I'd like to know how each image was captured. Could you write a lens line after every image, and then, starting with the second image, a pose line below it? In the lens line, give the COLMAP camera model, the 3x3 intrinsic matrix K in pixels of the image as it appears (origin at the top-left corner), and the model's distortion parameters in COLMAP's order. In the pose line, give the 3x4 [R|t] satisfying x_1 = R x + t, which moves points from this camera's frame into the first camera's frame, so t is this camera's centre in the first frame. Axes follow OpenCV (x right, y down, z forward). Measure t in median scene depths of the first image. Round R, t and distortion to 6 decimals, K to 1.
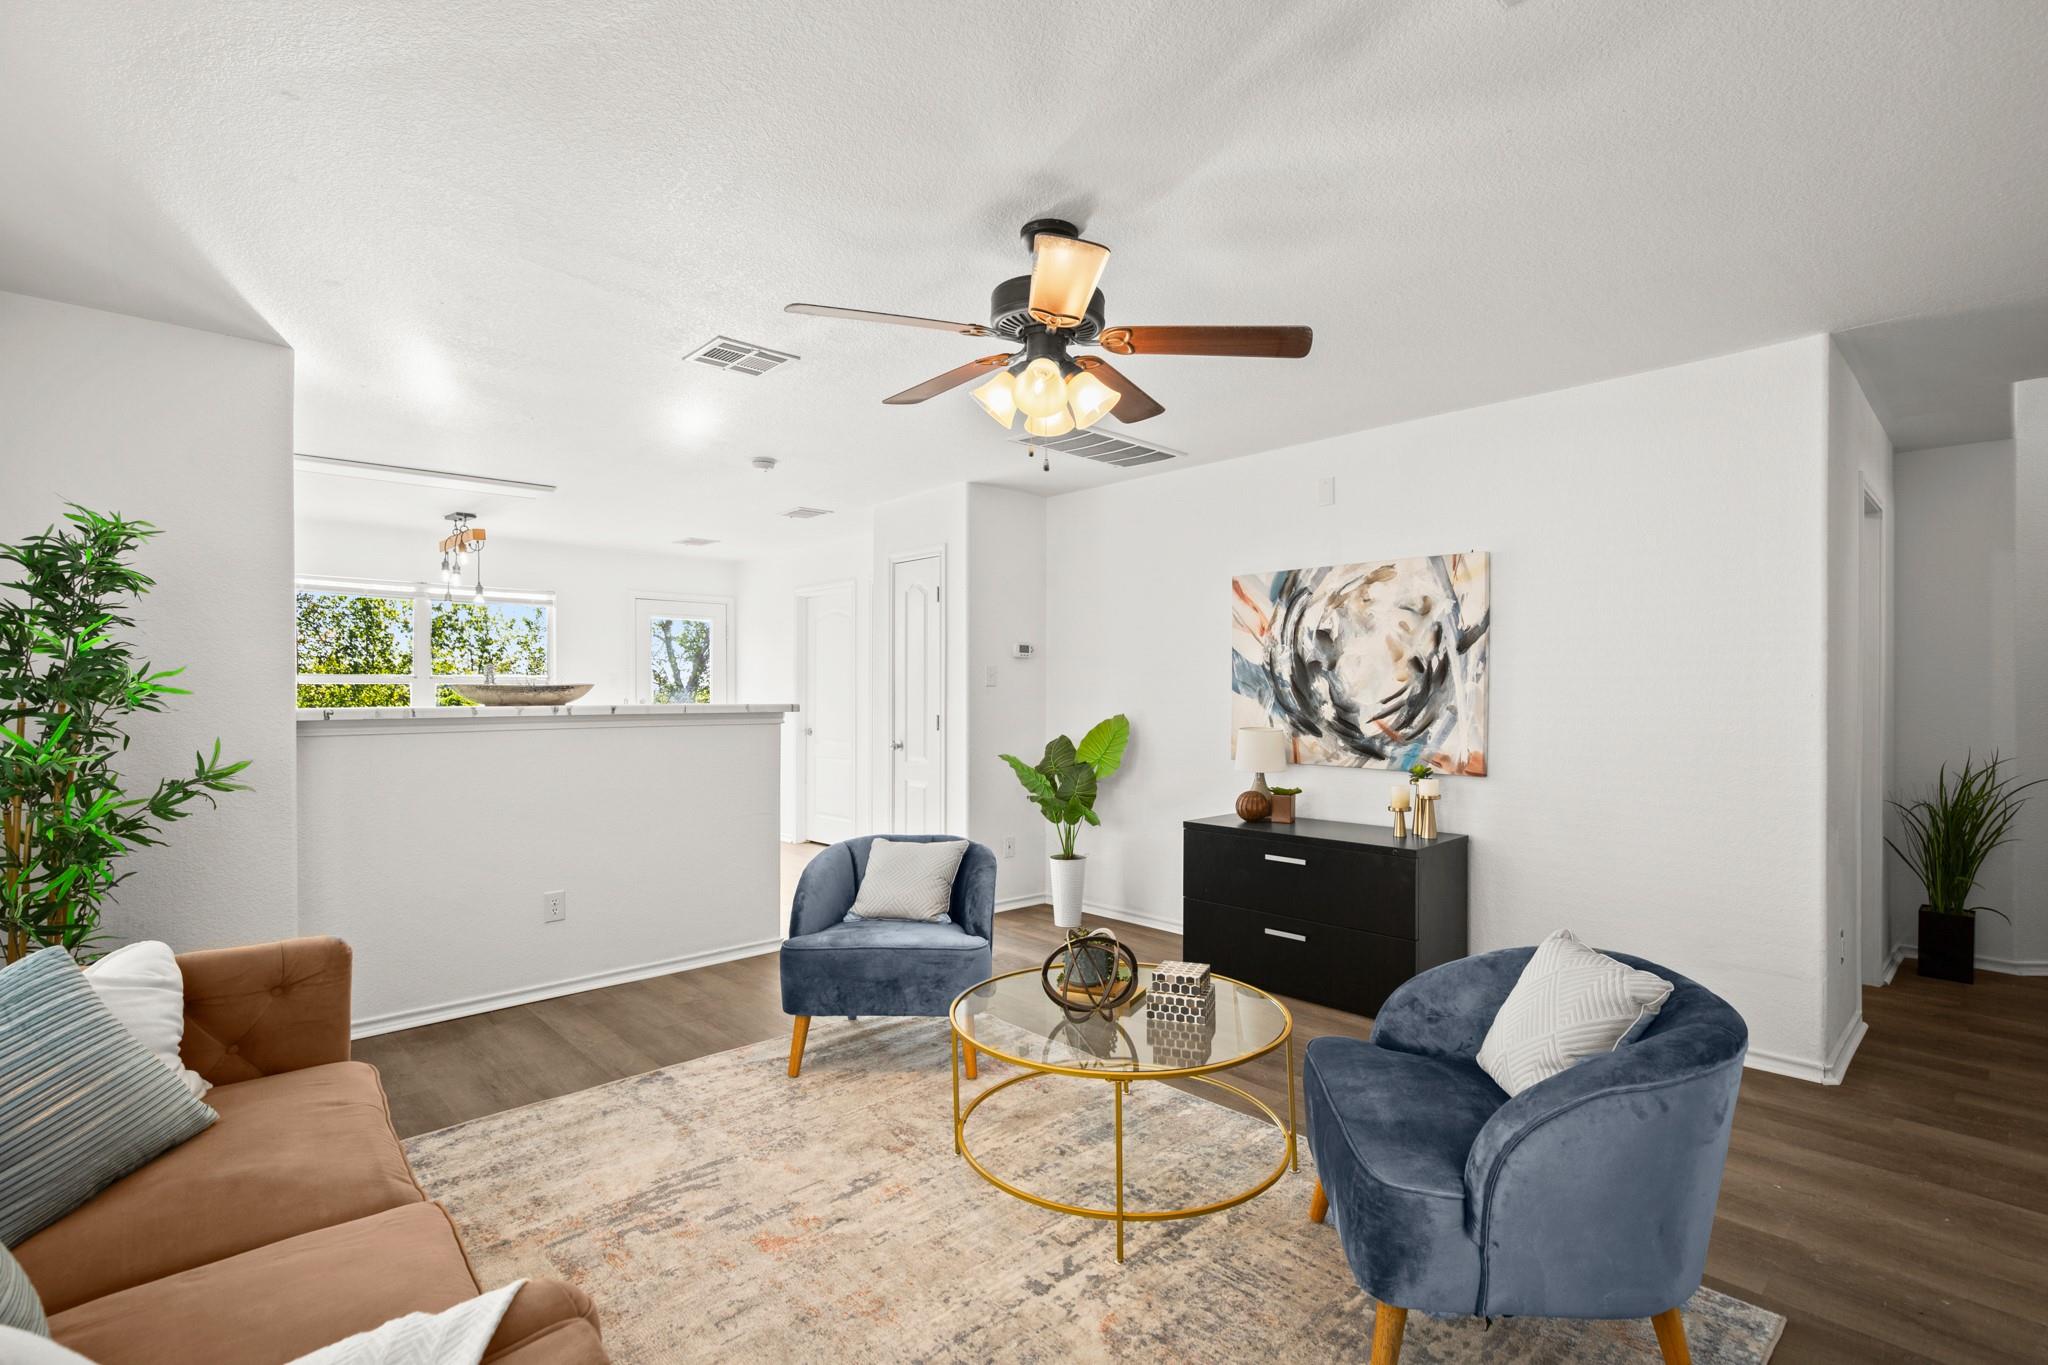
lens RADIAL K [[950.6, 0, 1039.9], [0, 950.6, 699.6], [0, 0, 1]] dist [0.001363, 0.000200]
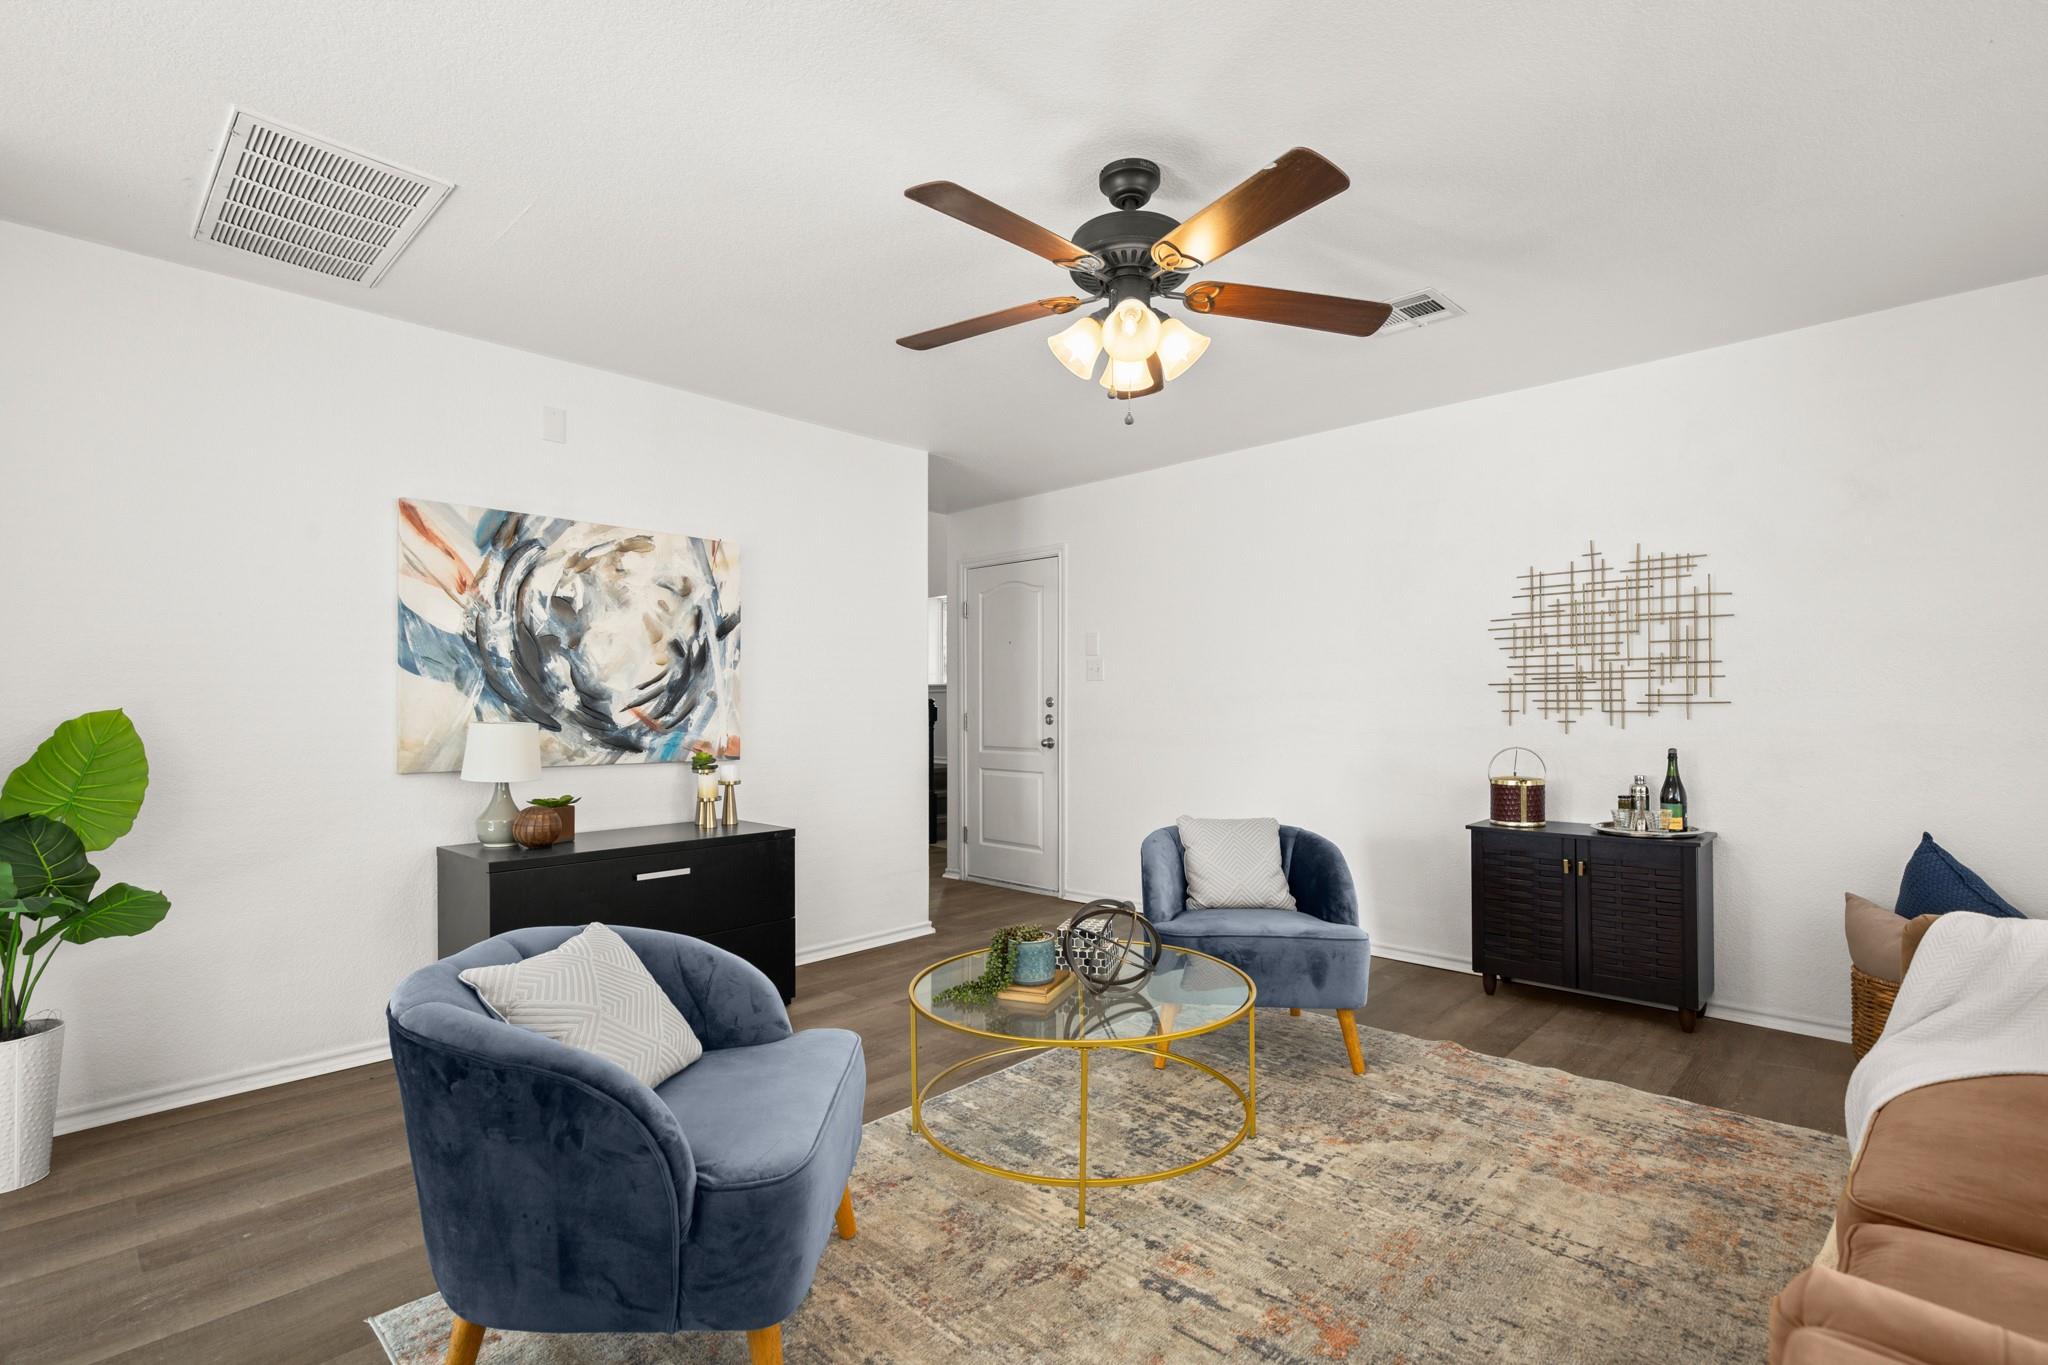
lens RADIAL K [[950.6, 0, 1046.4], [0, 950.6, 710.4], [0, 0, 1]] dist [0.001363, 0.000200]
pose [[-0.058523, -0.004886, 0.998274, -0.542339], [0.009958, 0.999935, 0.005478, 0.022484], [-0.998236, 0.010261, -0.058471, 0.659369]]
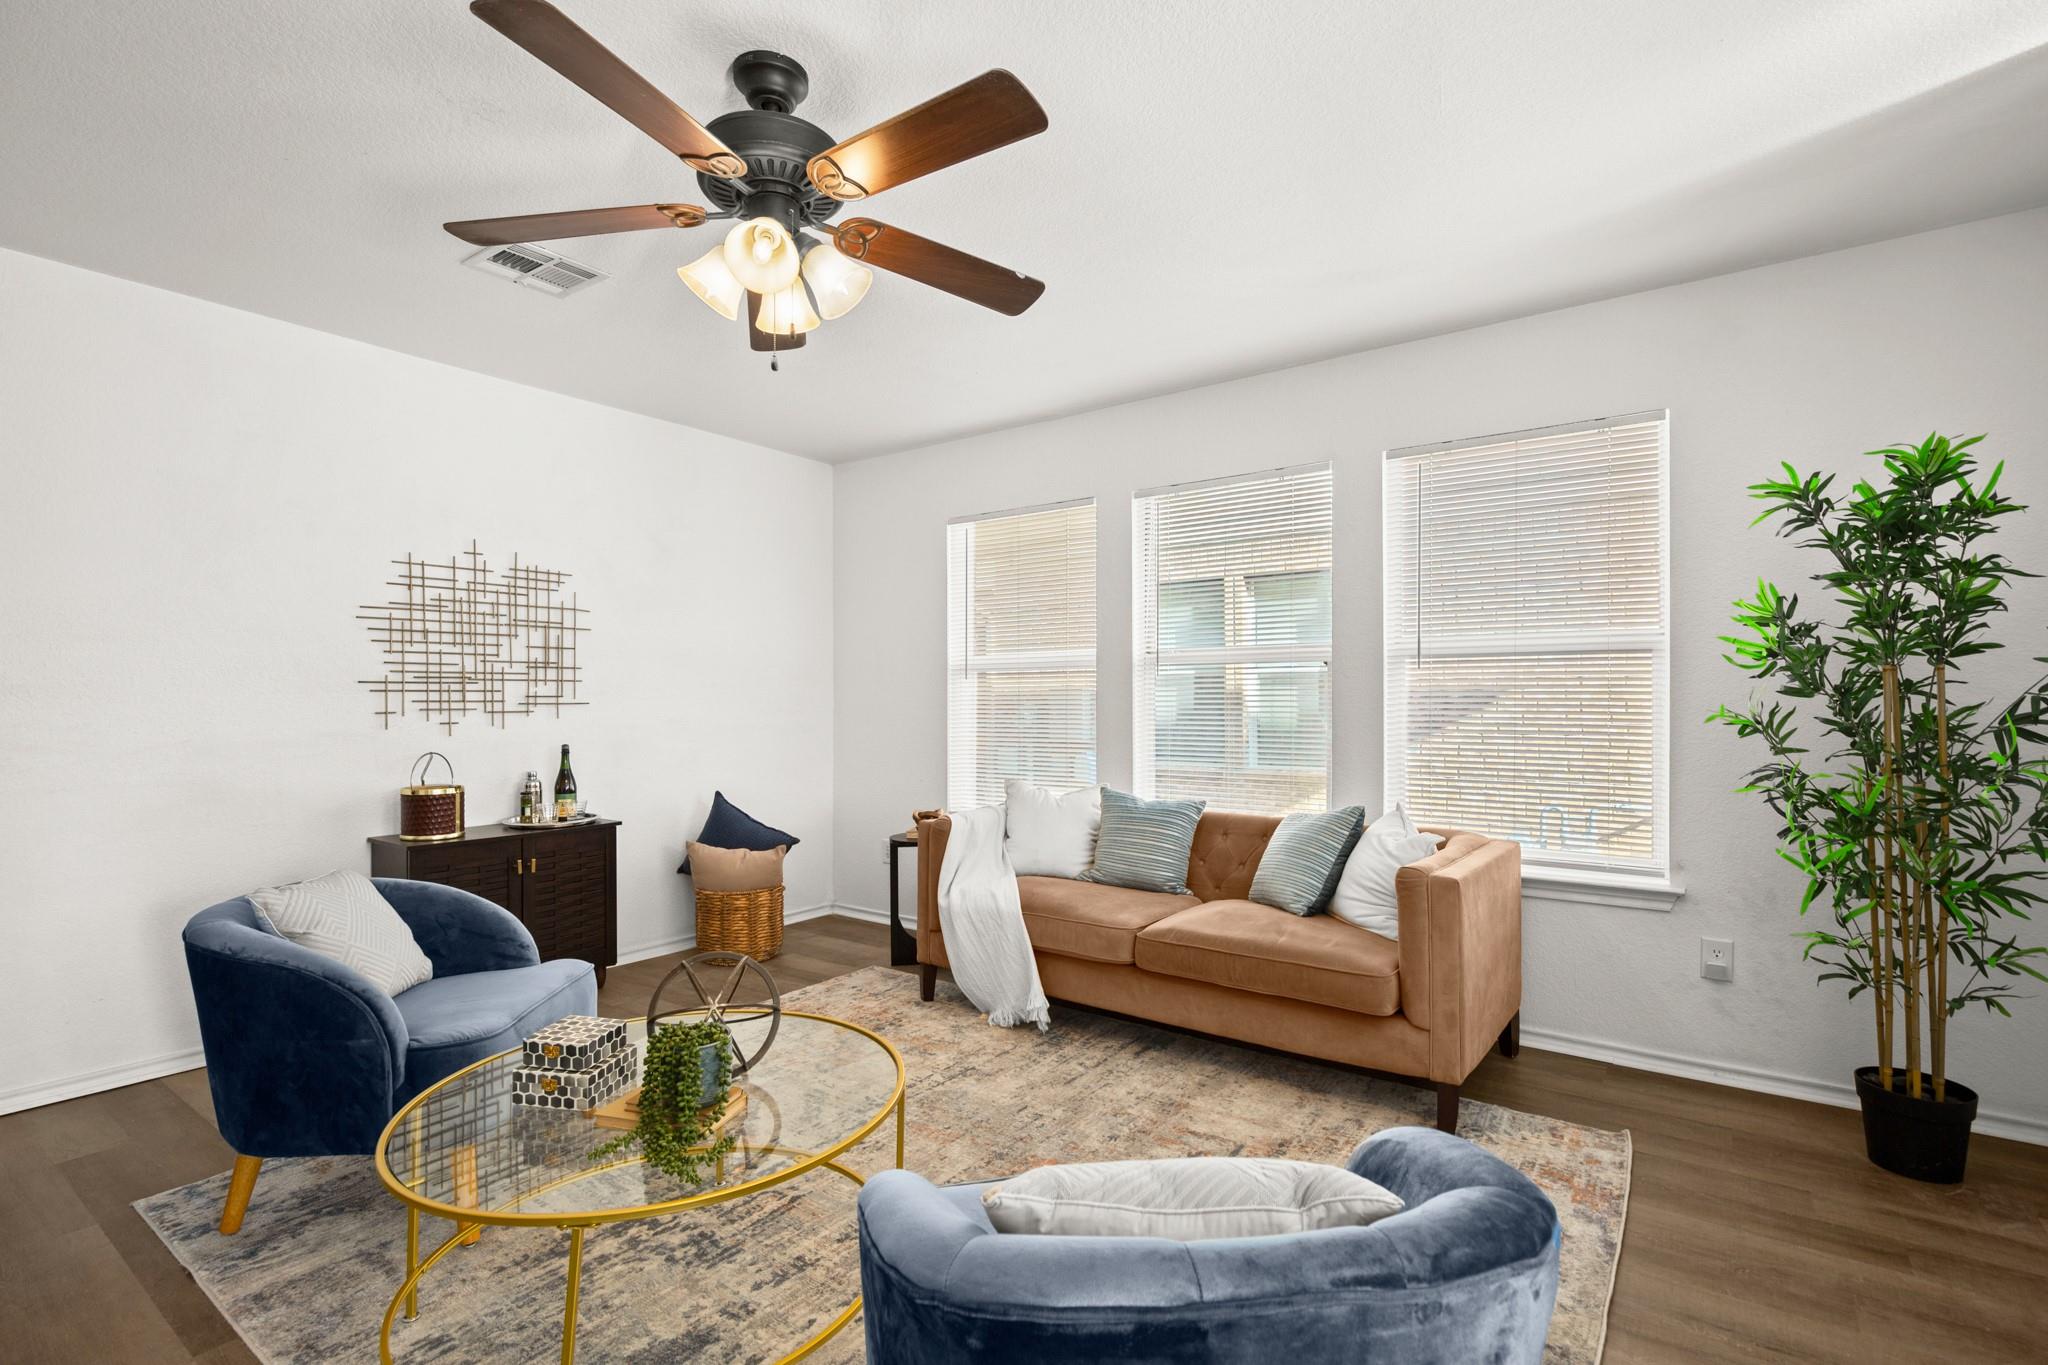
lens RADIAL K [[950.6, 0, 1037.1], [0, 950.6, 704.0], [0, 0, 1]] dist [0.001363, 0.000200]
pose [[-0.982875, 0.003626, -0.184240, -0.035126], [0.001967, 0.999956, 0.009187, 0.018724], [0.184265, 0.008667, -0.982838, 1.057167]]
